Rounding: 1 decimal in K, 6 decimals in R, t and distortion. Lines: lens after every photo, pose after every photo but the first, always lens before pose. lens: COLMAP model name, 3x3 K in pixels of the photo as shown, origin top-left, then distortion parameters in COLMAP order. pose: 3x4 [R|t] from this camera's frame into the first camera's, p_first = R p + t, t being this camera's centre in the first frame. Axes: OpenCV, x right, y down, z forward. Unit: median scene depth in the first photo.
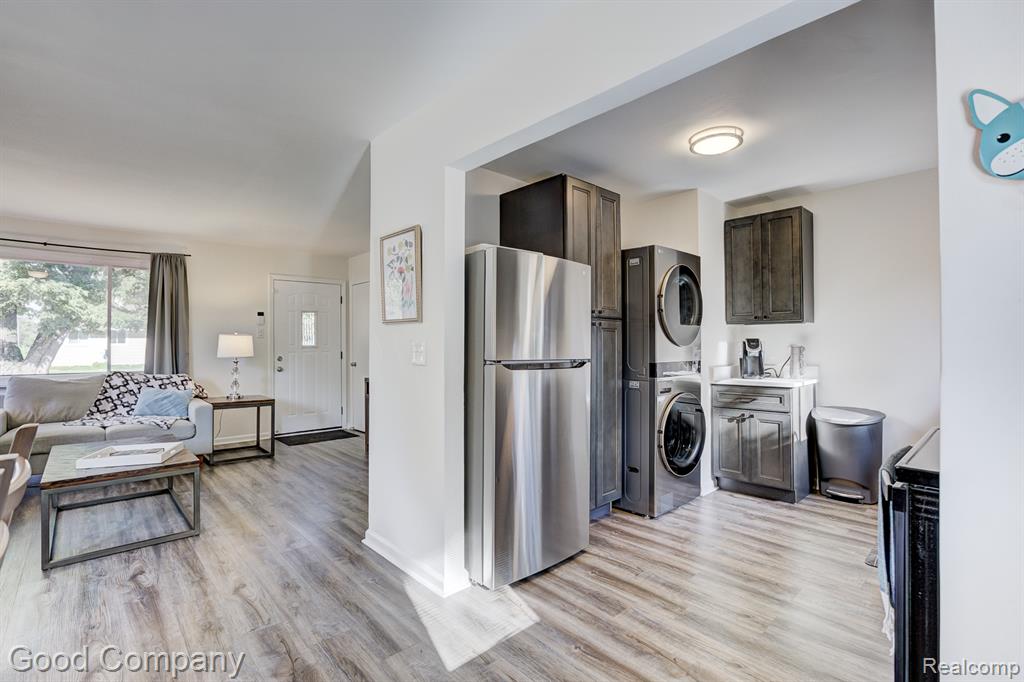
lens RADIAL K [[482.1, 0, 519.3], [0, 482.1, 338.4], [0, 0, 1]] dist [-0.033190, 0.012152]
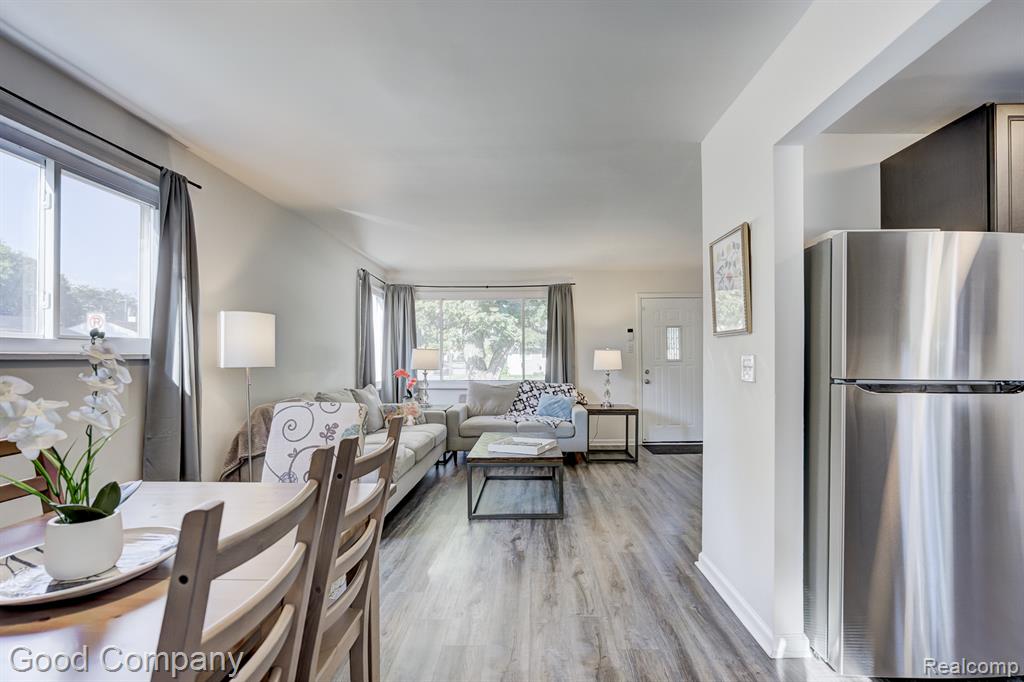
lens RADIAL K [[479.8, 0, 522.9], [0, 479.8, 360.4], [0, 0, 1]] dist [-0.012468, 0.003677]
pose [[0.721985, -0.000157, -0.691908, 0.066602], [0.012173, 0.999848, 0.012475, -0.000004], [0.691801, -0.017429, 0.721878, 0.056110]]
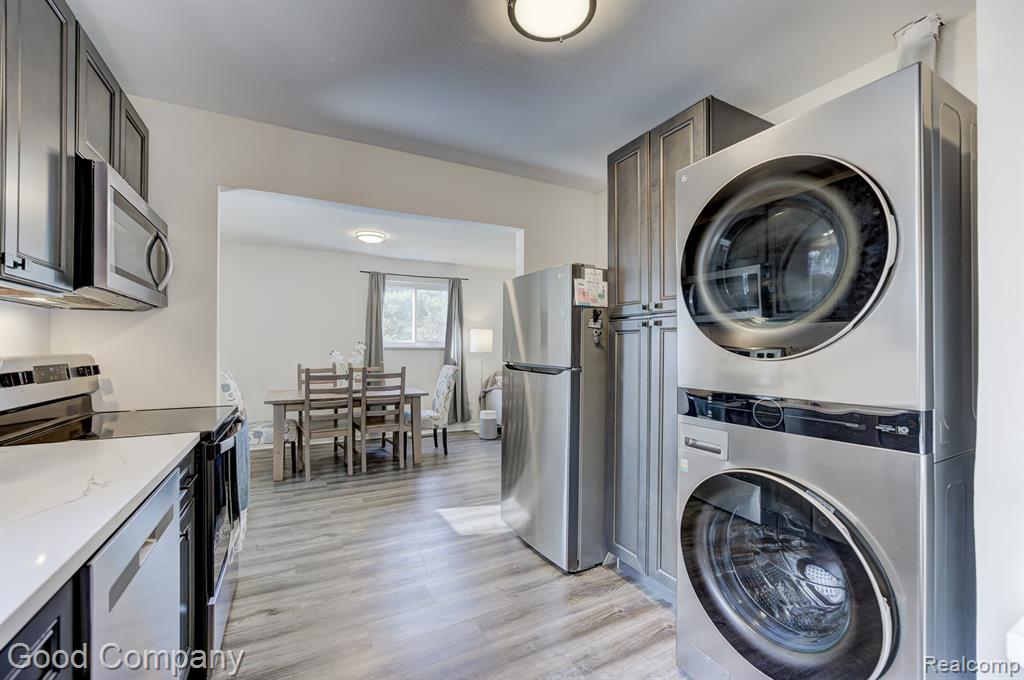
lens RADIAL K [[404.7, 0, 520.1], [0, 404.7, 349.9], [0, 0, 1]] dist [-0.019240, 0.004310]
pose [[-0.232723, 0.002496, -0.972540, 0.683927], [0.005461, 0.999984, 0.001260, 0.006330], [0.972528, -0.005018, -0.232733, 0.821903]]
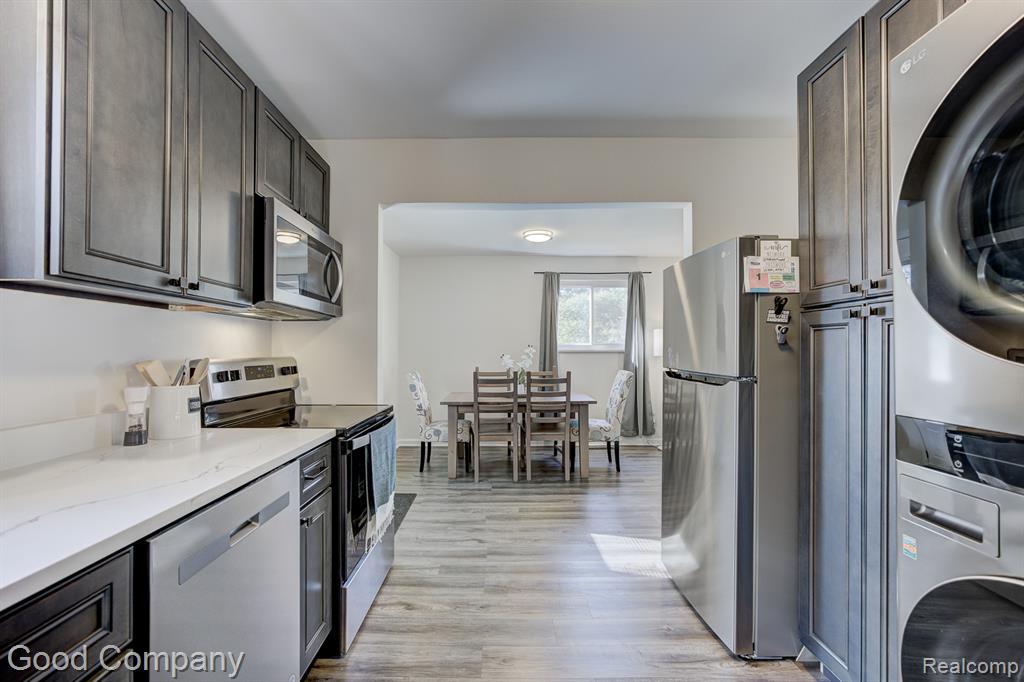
lens RADIAL K [[435.5, 0, 517.5], [0, 435.5, 350.4], [0, 0, 1]] dist [-0.017404, 0.005496]
pose [[-0.654209, -0.002411, -0.756310, 0.605494], [0.005553, 0.999953, -0.007992, 0.006434], [0.756293, -0.009428, -0.654165, 0.877199]]
